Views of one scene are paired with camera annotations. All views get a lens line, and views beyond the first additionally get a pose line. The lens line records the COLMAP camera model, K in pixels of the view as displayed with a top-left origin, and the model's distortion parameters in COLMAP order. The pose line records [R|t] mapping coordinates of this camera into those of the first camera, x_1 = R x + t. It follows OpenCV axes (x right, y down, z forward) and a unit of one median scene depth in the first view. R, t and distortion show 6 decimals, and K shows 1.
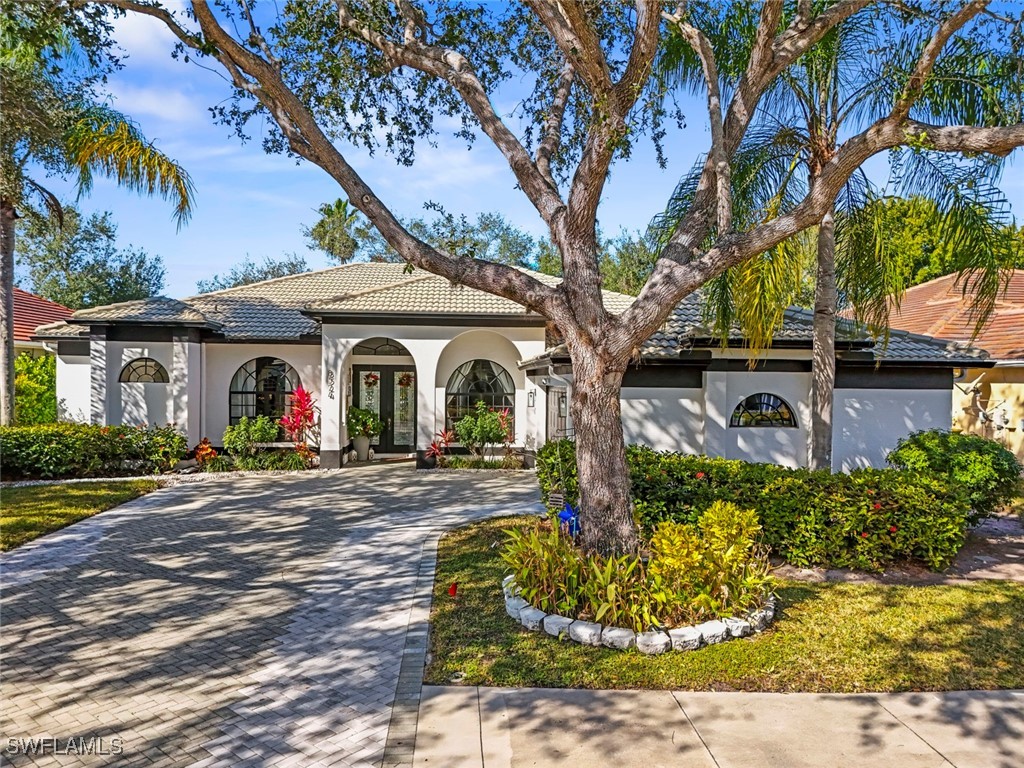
lens RADIAL K [[764.3, 0, 512.0], [0, 764.3, 384.0], [0, 0, 1]] dist [0.069008, -0.057703]
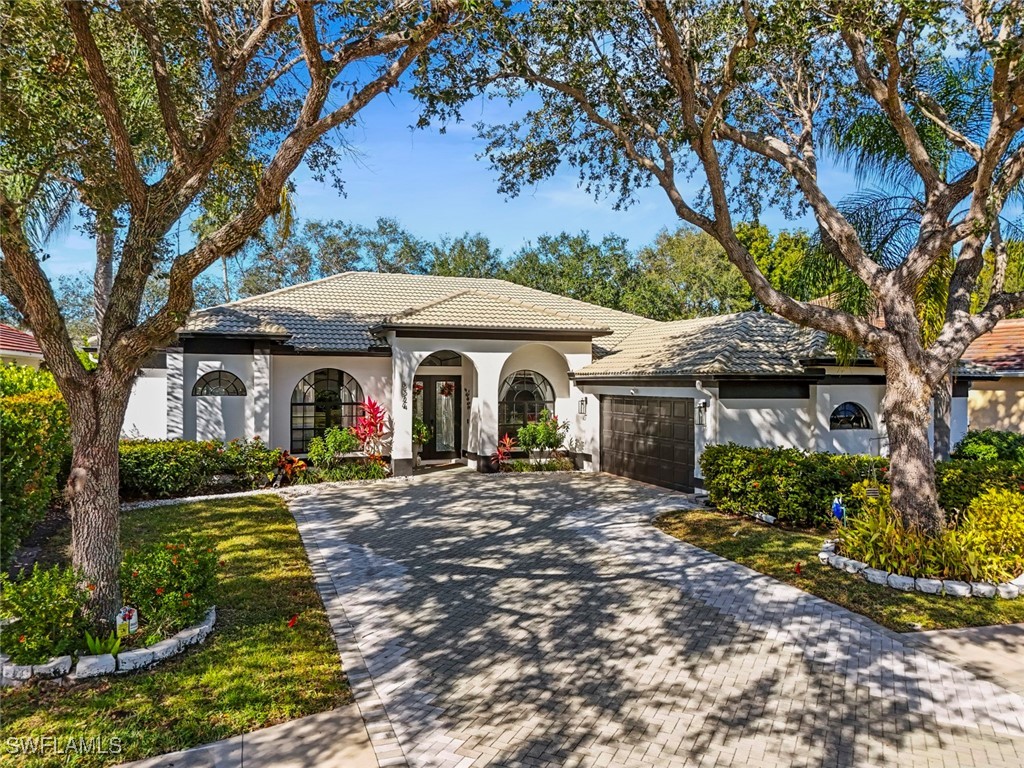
lens RADIAL K [[764.3, 0, 512.0], [0, 764.3, 384.0], [0, 0, 1]] dist [0.069008, -0.057703]
pose [[0.962781, -0.007323, 0.270182, -0.788500], [0.006358, 0.999970, 0.004445, -0.039107], [-0.270207, -0.002561, 0.962799, -0.083149]]
